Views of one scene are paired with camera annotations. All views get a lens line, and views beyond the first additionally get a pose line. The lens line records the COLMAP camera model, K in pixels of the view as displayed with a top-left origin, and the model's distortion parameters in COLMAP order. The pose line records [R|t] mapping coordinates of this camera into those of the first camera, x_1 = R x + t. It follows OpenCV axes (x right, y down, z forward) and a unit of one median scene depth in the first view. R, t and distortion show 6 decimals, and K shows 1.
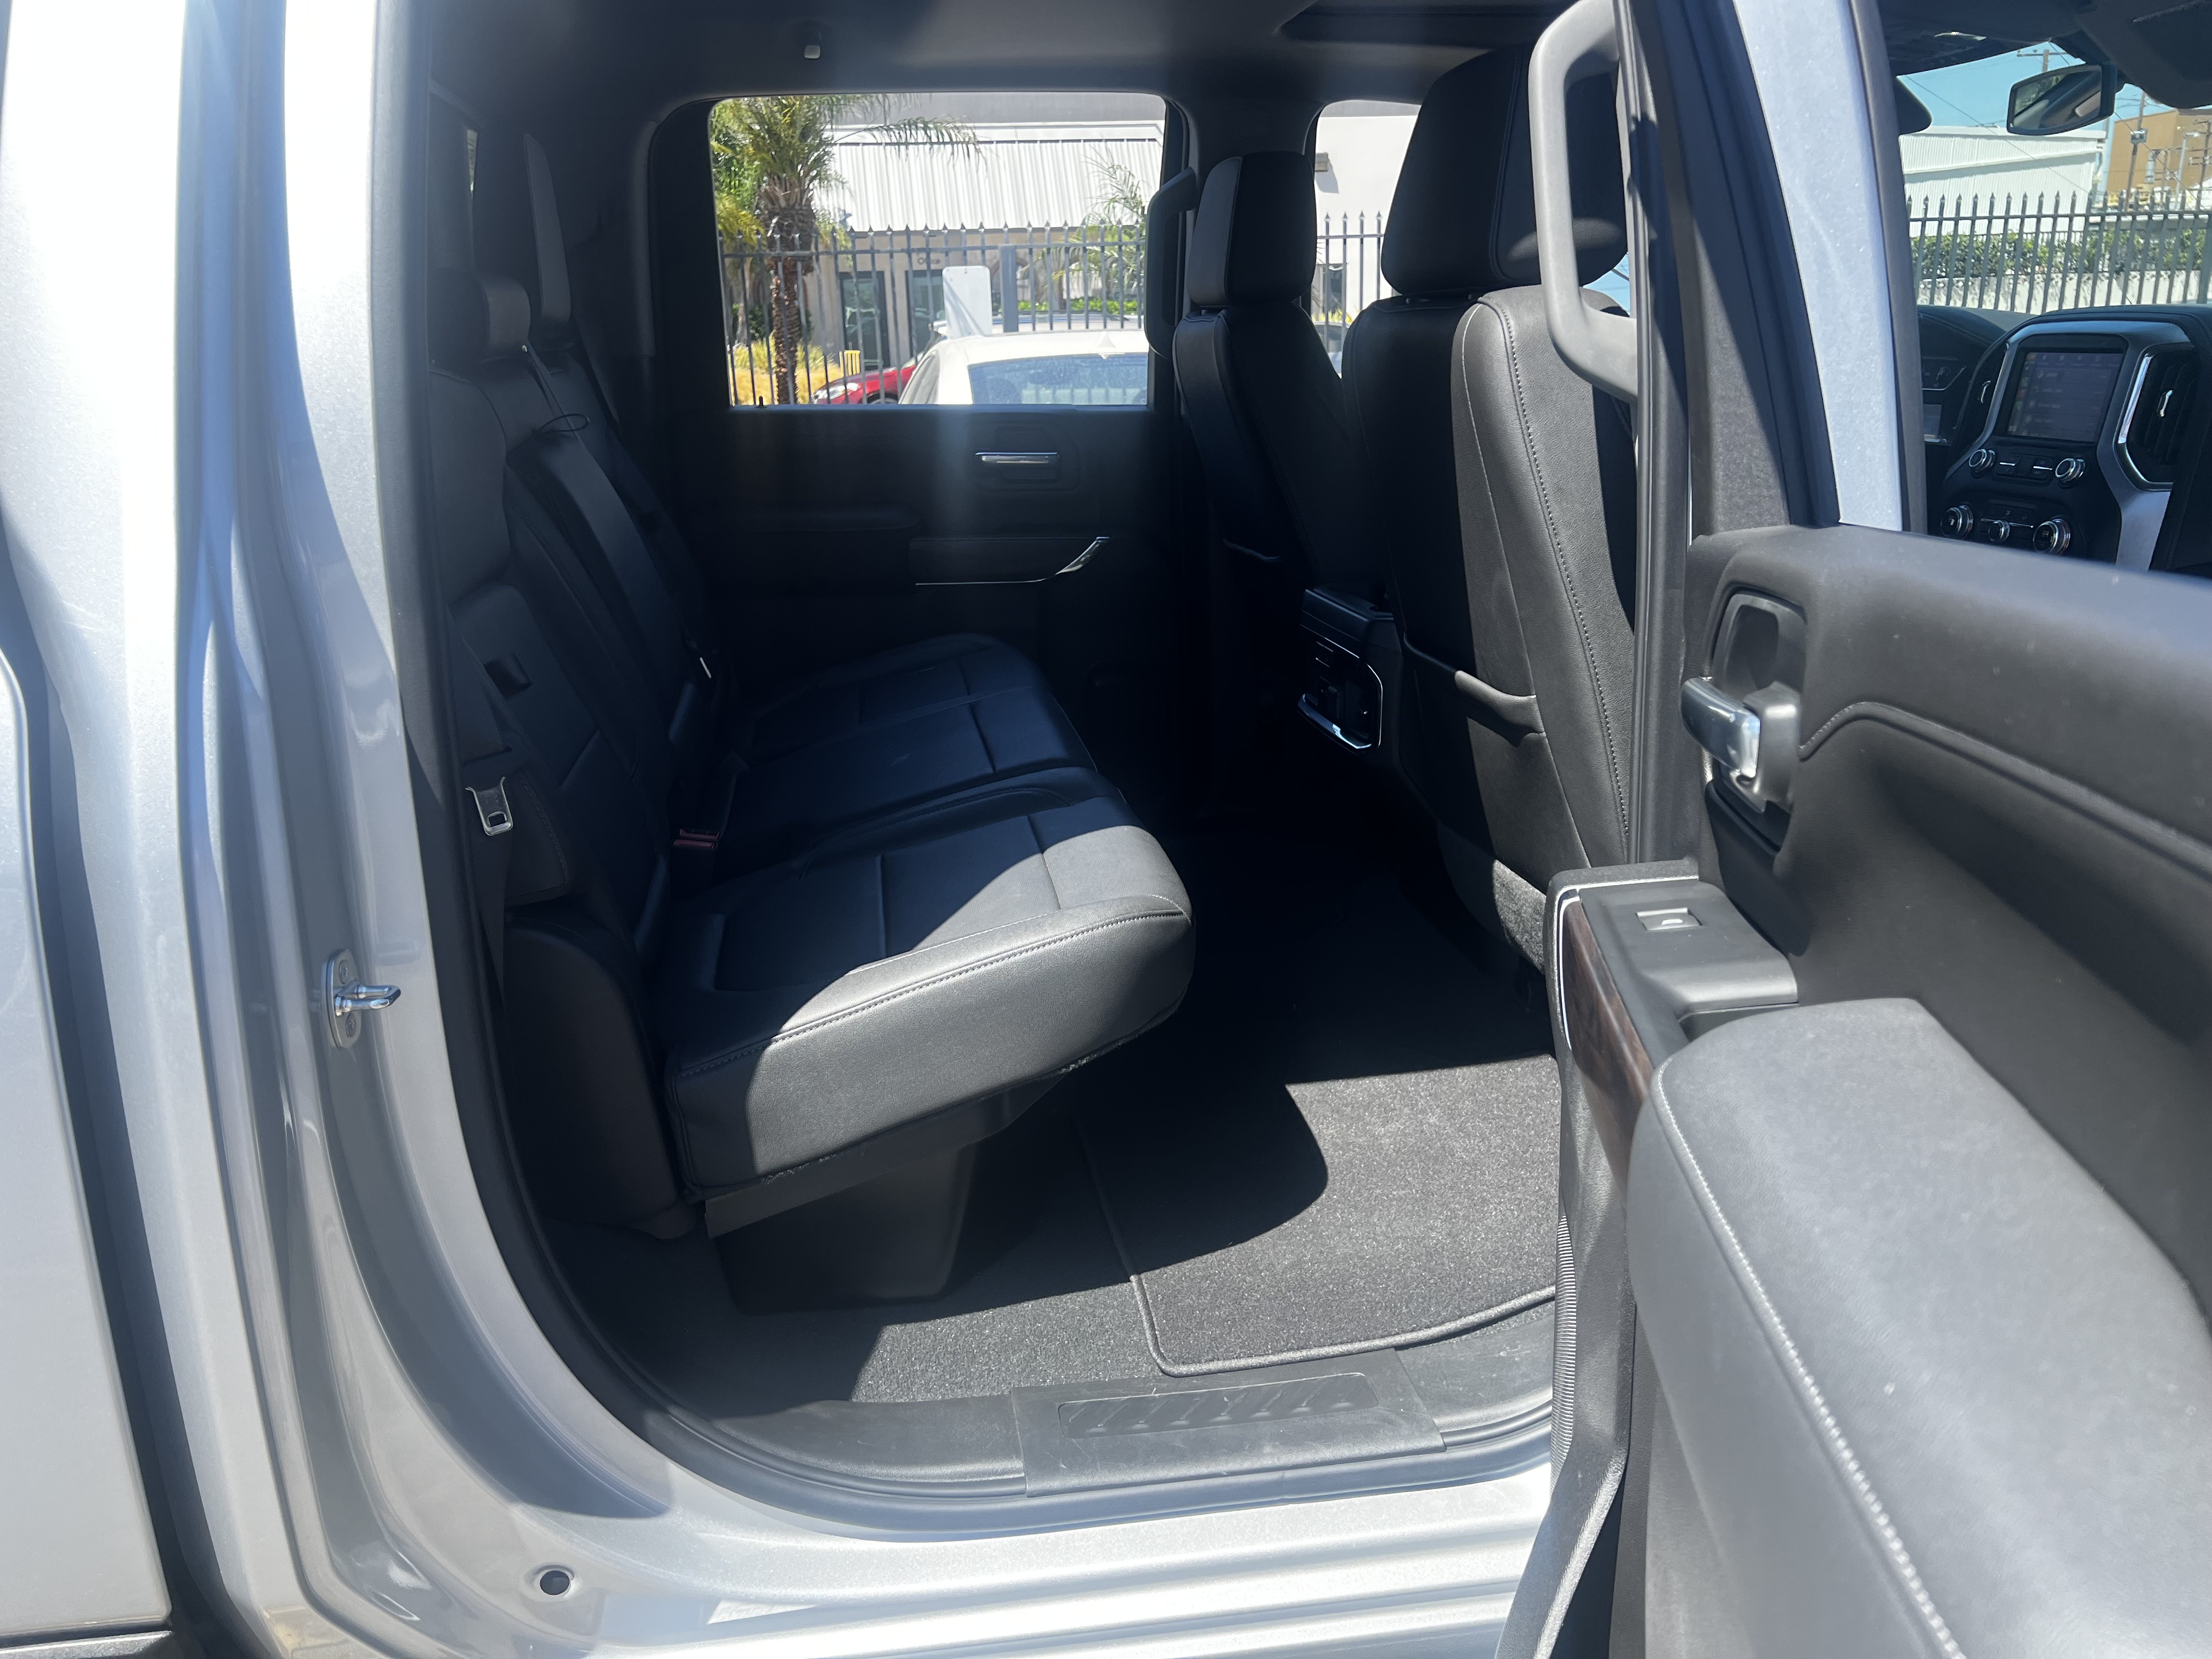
lens RADIAL K [[1640.1, 0, 1111.9], [0, 1640.1, 802.2], [0, 0, 1]] dist [0.027930, -0.039798]
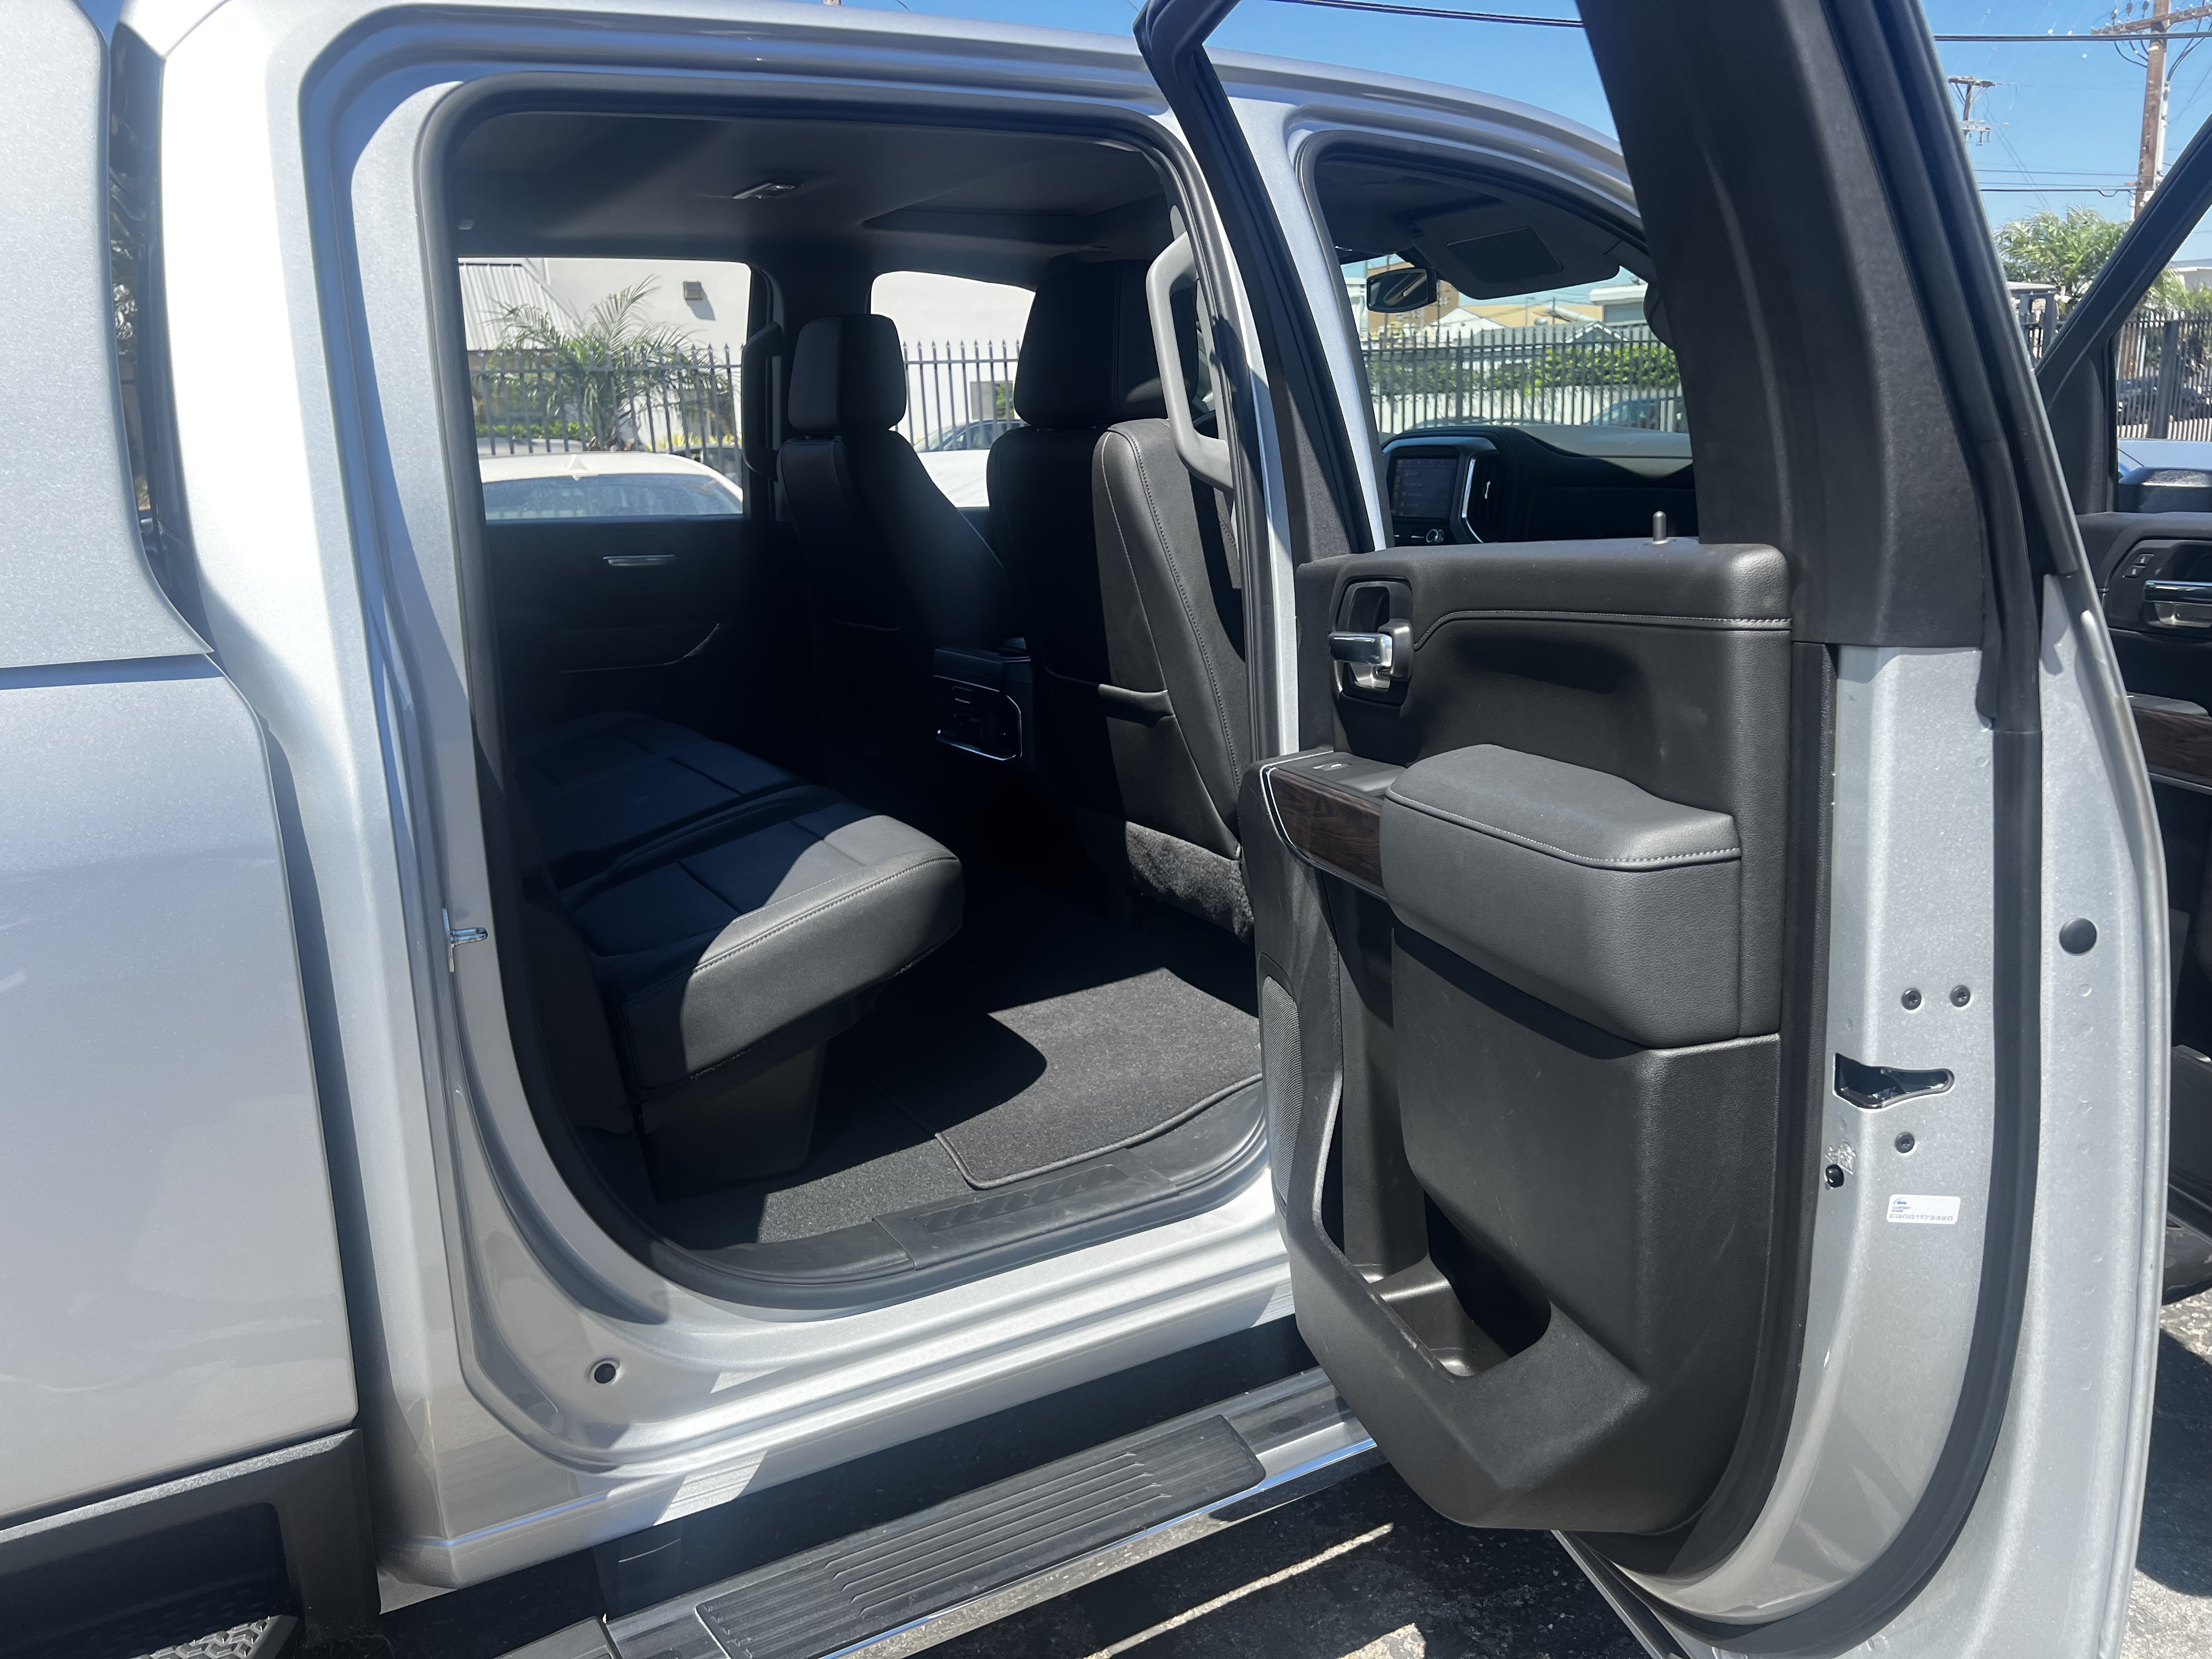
lens RADIAL K [[1670.6, 0, 1112.5], [0, 1670.6, 810.7], [0, 0, 1]] dist [0.061863, -0.067093]
pose [[0.930637, -0.090734, 0.354516, -0.344140], [0.114654, 0.992292, -0.047012, 0.112654], [-0.347518, 0.084397, 0.933867, -0.399293]]
